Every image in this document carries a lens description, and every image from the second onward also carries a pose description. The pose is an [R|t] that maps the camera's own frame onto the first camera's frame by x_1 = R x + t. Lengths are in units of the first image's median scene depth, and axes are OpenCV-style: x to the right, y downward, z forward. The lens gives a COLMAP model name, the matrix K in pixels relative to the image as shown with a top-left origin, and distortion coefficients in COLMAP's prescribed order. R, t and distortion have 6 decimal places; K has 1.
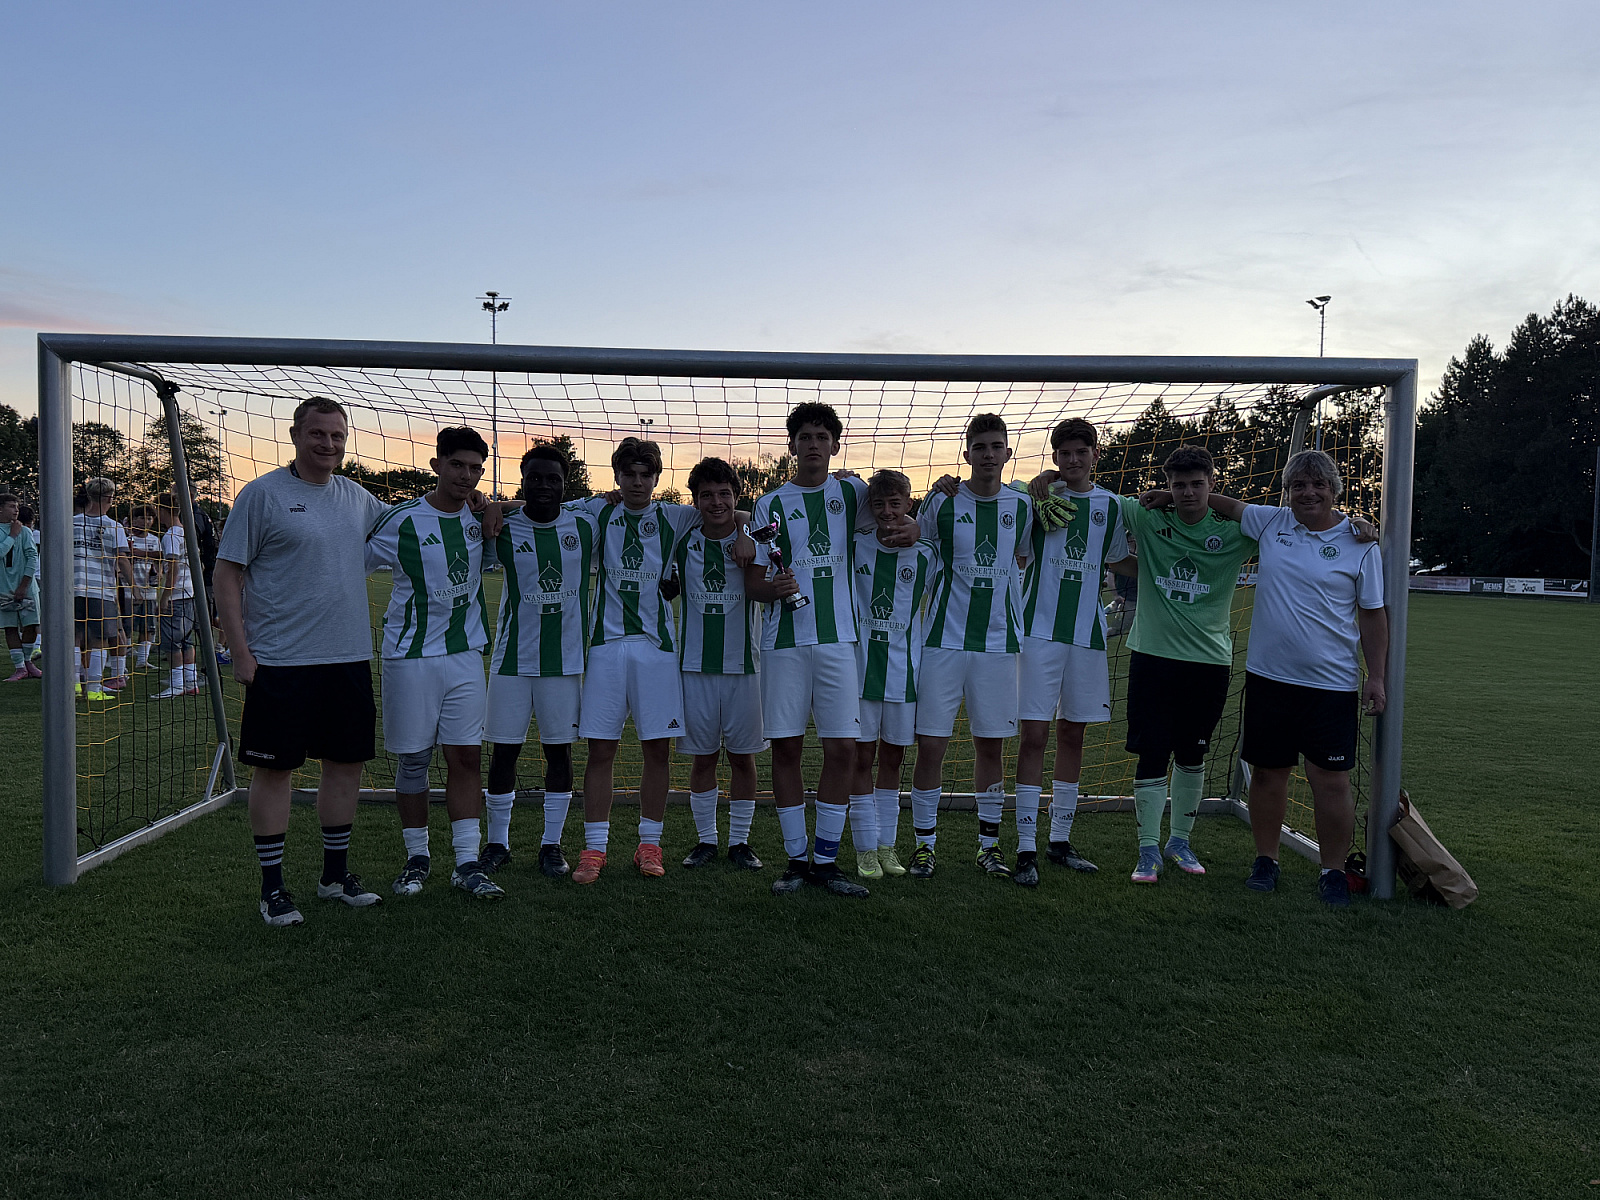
lens RADIAL K [[1281.8, 0, 796.6], [0, 1281.8, 591.0], [0, 0, 1]] dist [0.002209, -0.010084]
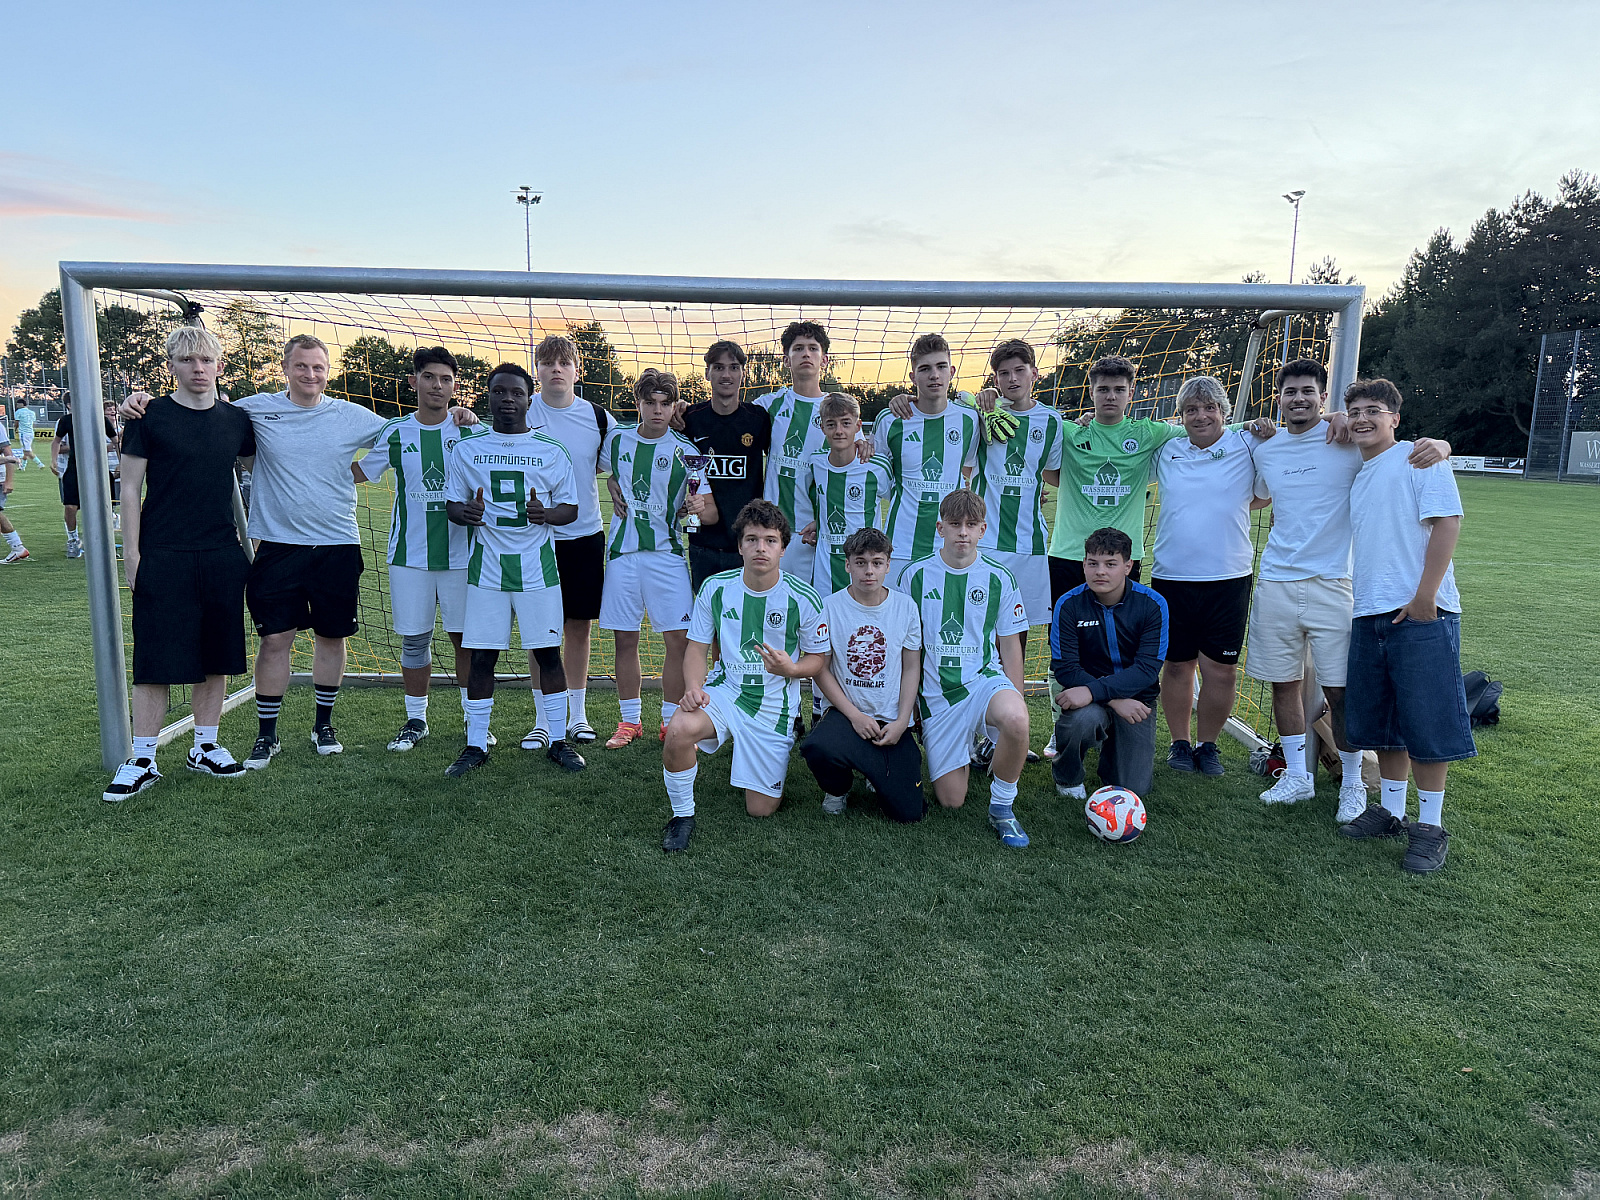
lens RADIAL K [[1144.3, 0, 805.8], [0, 1144.3, 603.5], [0, 0, 1]] dist [0.004521, -0.012251]
pose [[0.999988, 0.001514, -0.004584, 0.030535], [-0.000944, 0.992545, 0.121872, -0.037995], [0.004734, -0.121866, 0.992535, 0.032989]]
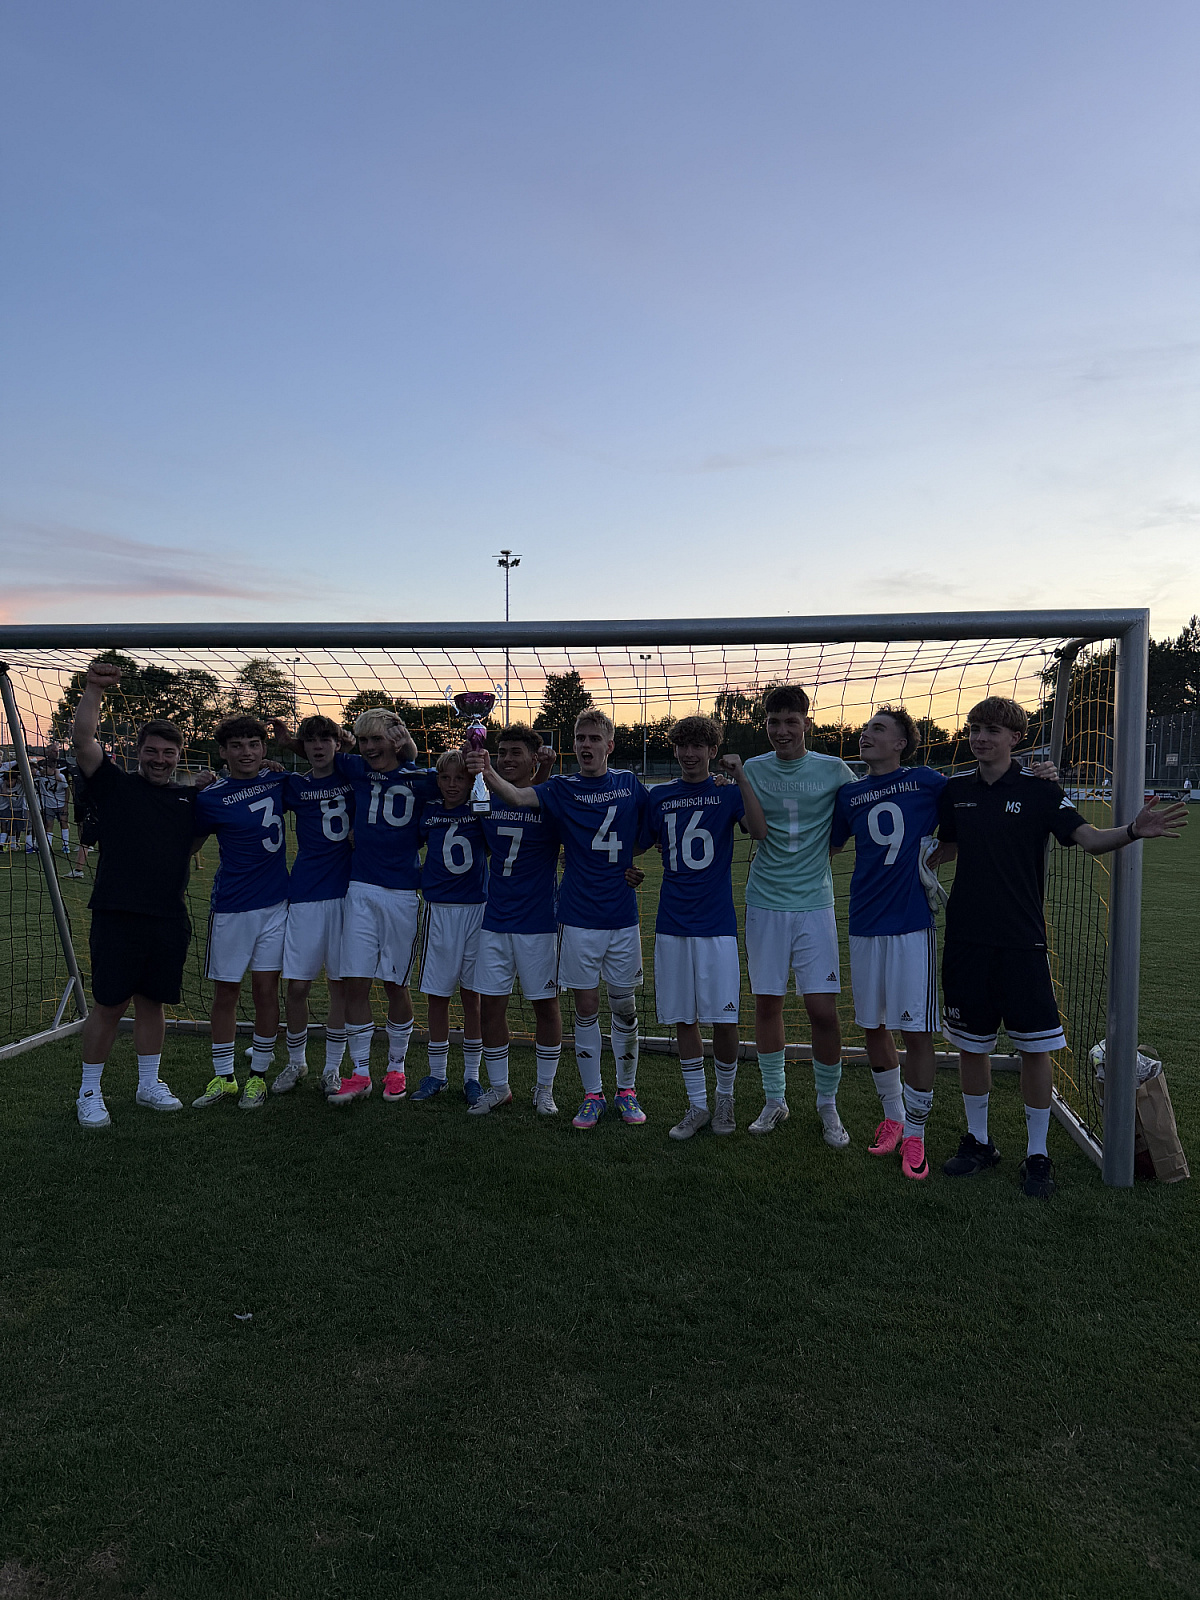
lens RADIAL K [[1144.3, 0, 606.0], [0, 1144.3, 770.7], [0, 0, 1]] dist [0.004521, -0.012251]
pose [[0.985910, -0.006966, -0.167132, 0.247179], [0.001689, 0.999496, -0.031694, -0.038788], [0.167269, 0.030965, 0.985425, 0.117415]]
